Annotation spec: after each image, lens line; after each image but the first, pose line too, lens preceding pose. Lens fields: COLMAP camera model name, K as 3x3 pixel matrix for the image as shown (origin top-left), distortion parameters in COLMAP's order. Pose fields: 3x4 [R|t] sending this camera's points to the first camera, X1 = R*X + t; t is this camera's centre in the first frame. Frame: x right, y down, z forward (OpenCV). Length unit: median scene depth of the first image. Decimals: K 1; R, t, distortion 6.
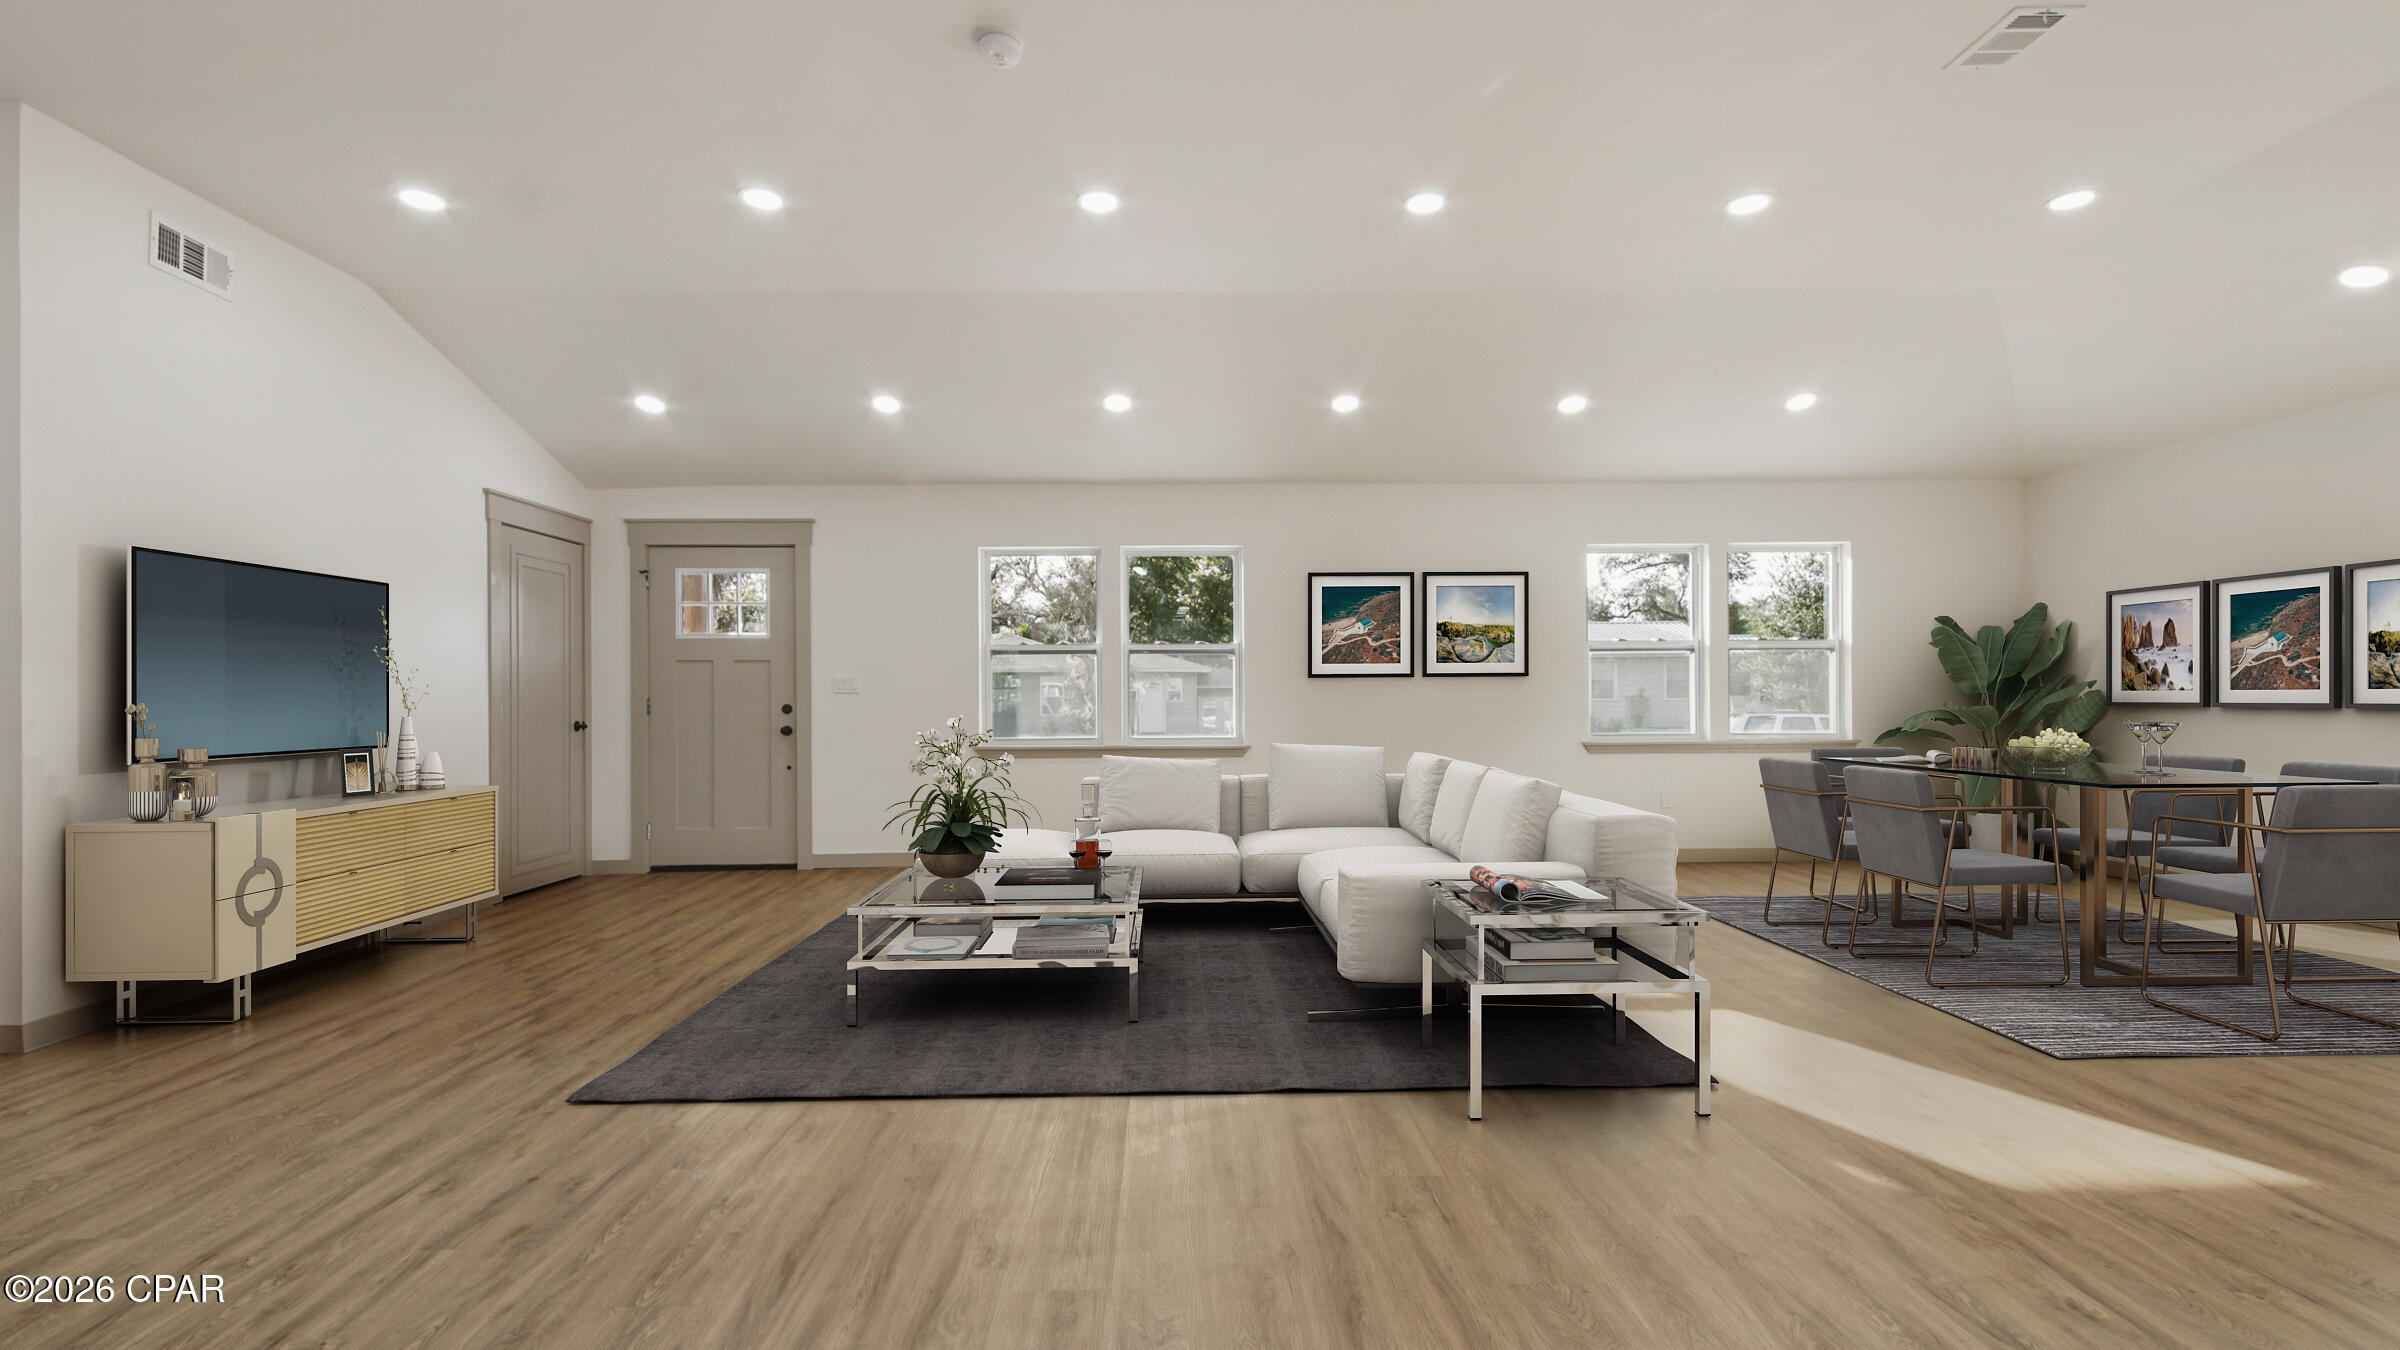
lens RADIAL K [[1062.3, 0, 1199.5], [0, 1062.3, 688.0], [0, 0, 1]] dist [0.009993, -0.000249]
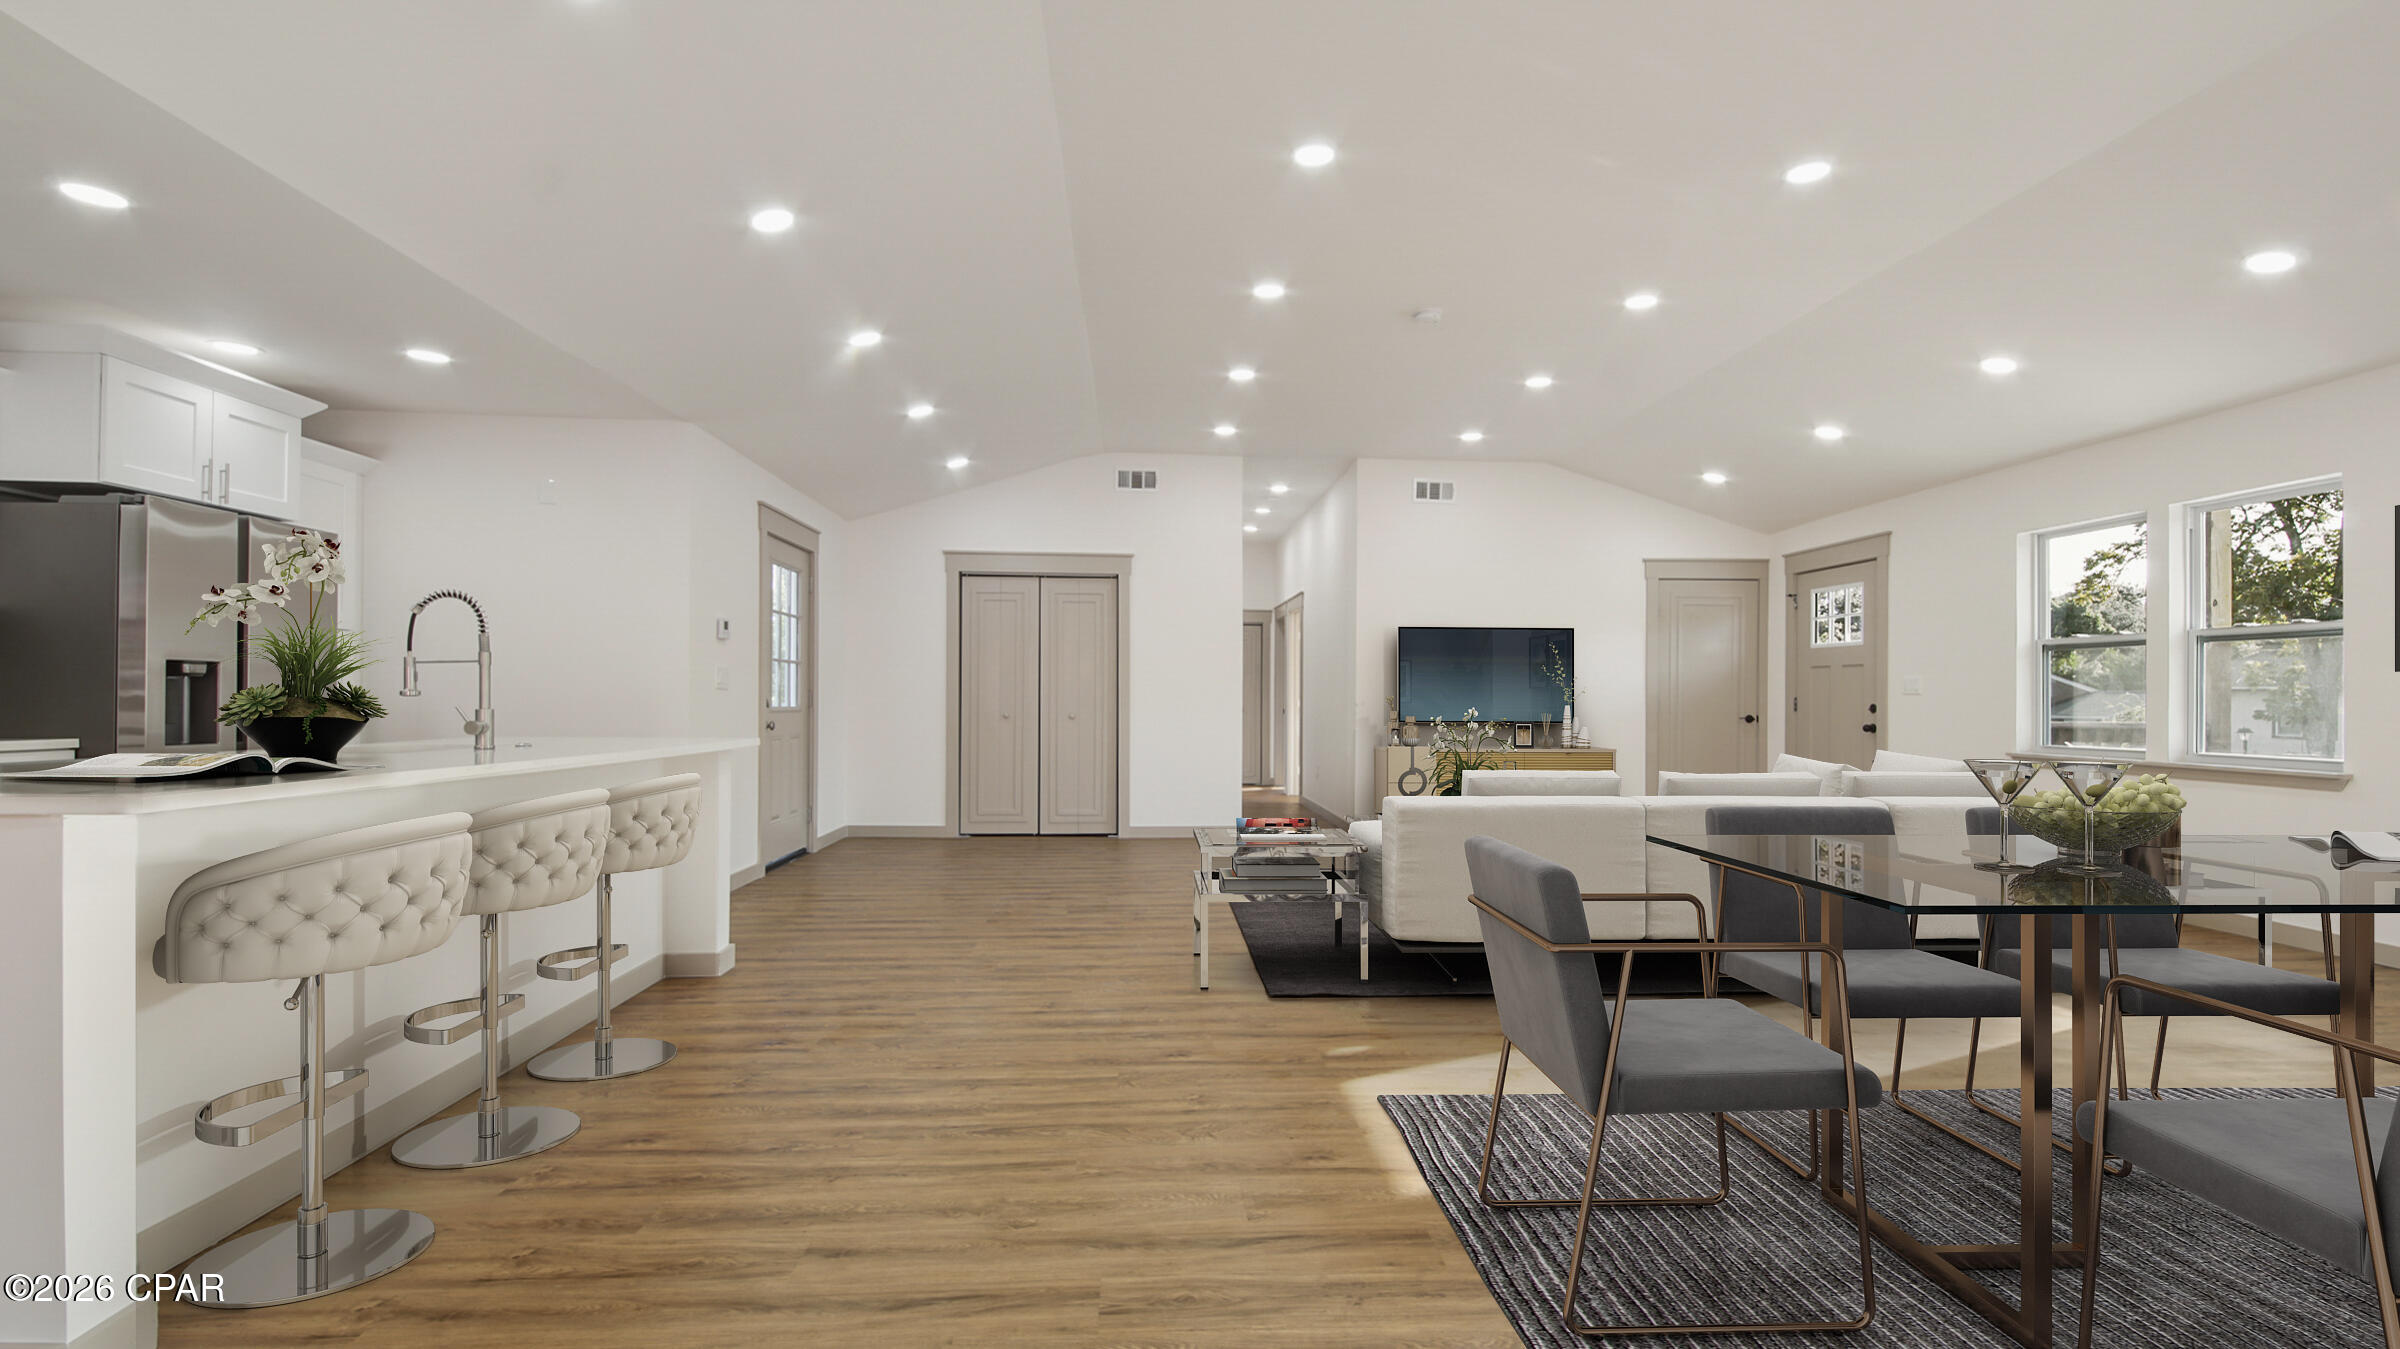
lens RADIAL K [[1062.3, 0, 1194.9], [0, 1062.3, 686.9], [0, 0, 1]] dist [0.009993, -0.000249]
pose [[0.020103, -0.006137, -0.999779, 0.745917], [0.000847, 0.999981, -0.006121, 0.004103], [0.999798, -0.000724, 0.020108, 0.297701]]
